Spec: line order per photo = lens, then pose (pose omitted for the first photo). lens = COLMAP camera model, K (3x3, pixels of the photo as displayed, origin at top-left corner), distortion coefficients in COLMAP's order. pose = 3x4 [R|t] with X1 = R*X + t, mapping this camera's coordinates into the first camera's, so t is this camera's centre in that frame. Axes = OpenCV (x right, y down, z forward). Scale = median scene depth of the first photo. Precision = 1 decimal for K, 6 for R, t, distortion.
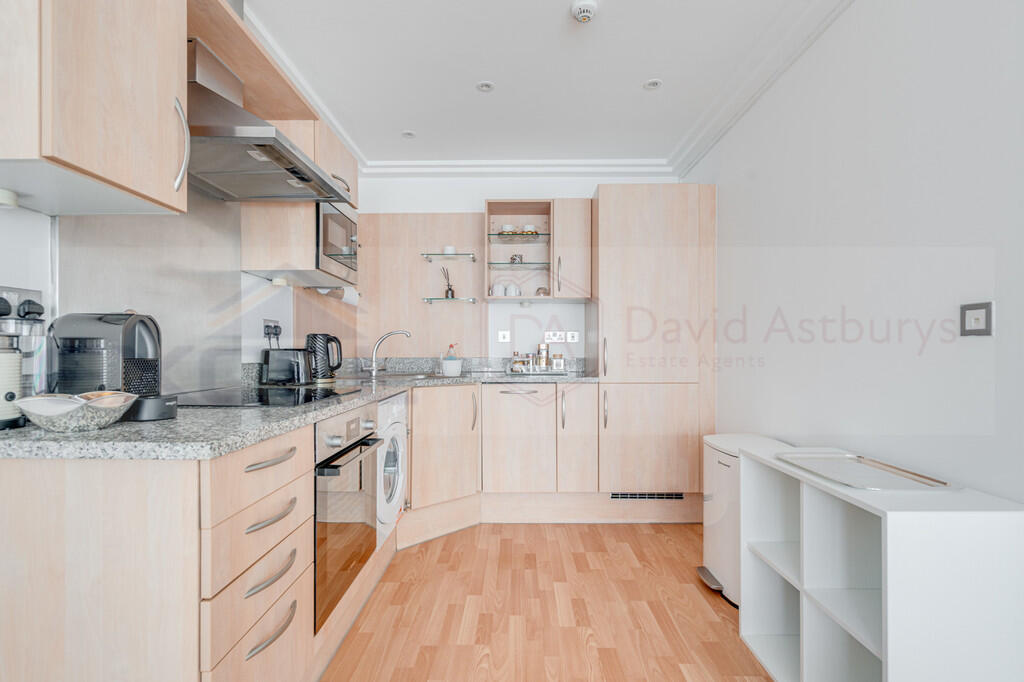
lens RADIAL K [[467.6, 0, 511.9], [0, 467.6, 350.4], [0, 0, 1]] dist [0.003713, 0.001119]
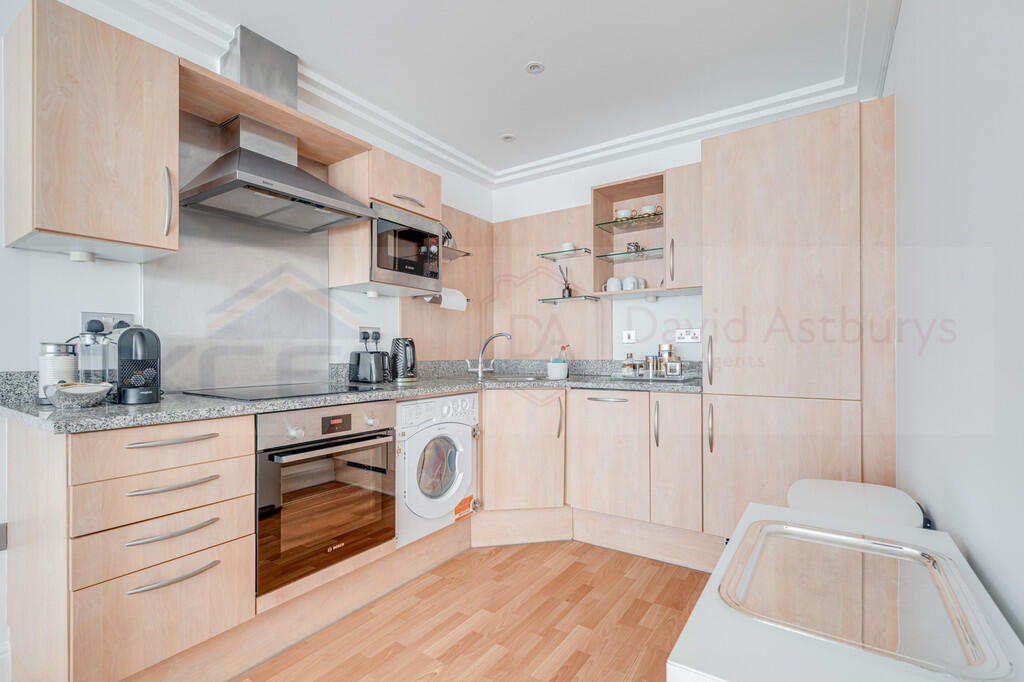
lens RADIAL K [[467.6, 0, 511.9], [0, 467.6, 350.4], [0, 0, 1]] dist [0.003713, 0.001119]
pose [[0.836527, -0.004336, -0.547908, 0.368979], [0.002853, 0.999990, -0.003558, -0.000746], [0.547918, 0.001414, 0.836531, 0.178510]]
